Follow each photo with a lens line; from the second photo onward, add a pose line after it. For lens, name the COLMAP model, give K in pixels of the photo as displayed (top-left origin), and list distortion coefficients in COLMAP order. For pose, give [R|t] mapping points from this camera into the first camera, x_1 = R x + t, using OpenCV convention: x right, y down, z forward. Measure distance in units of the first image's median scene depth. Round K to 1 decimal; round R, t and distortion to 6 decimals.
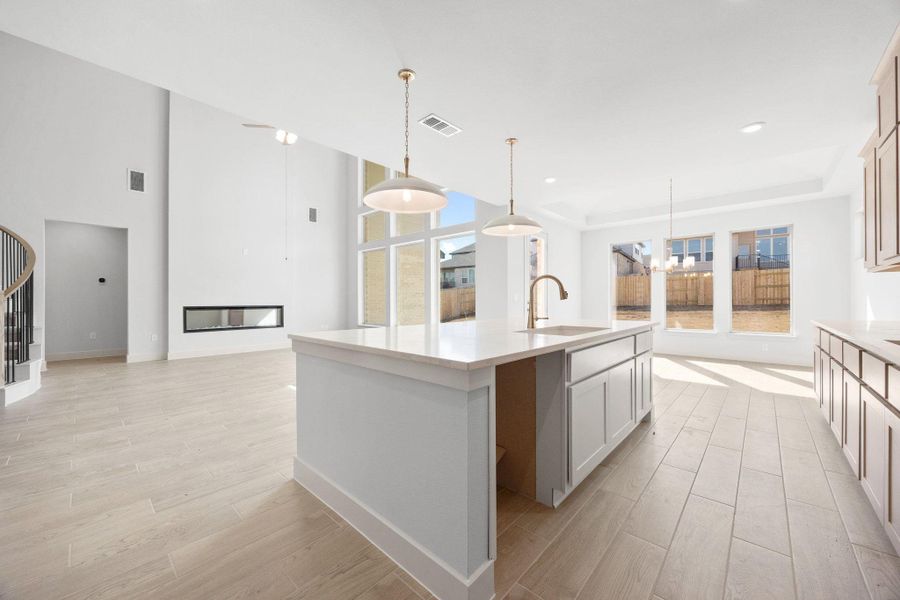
lens RADIAL K [[297.8, 0, 413.2], [0, 297.8, 296.9], [0, 0, 1]] dist [-0.000349, -0.000044]
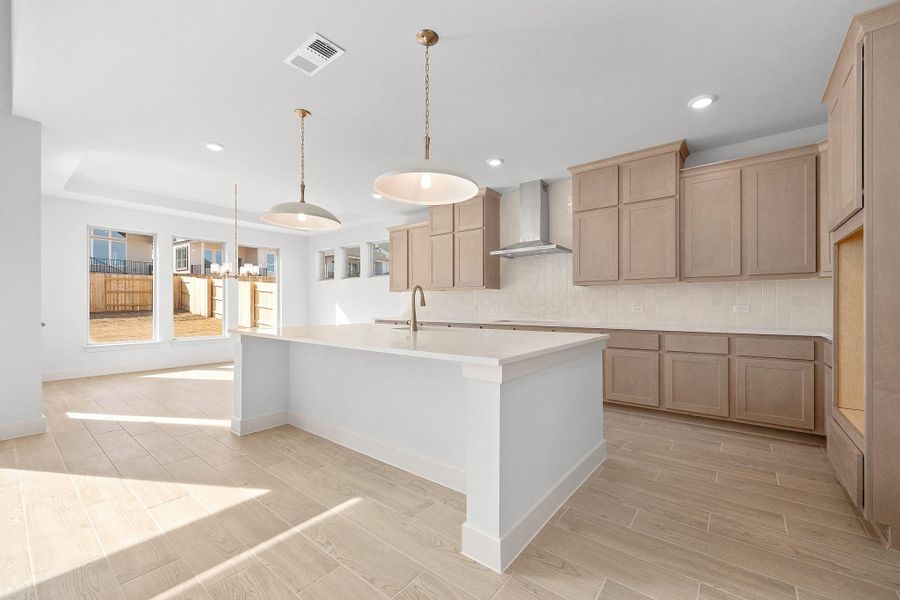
lens RADIAL K [[358.1, 0, 450.0], [0, 358.1, 300.0], [0, 0, 1]] dist [0.000747, 0.000067]
pose [[-0.052931, 0.010636, 0.998542, -0.361068], [-0.002581, 0.999938, -0.010788, 0.000722], [-0.998595, -0.003149, -0.052900, 0.348766]]
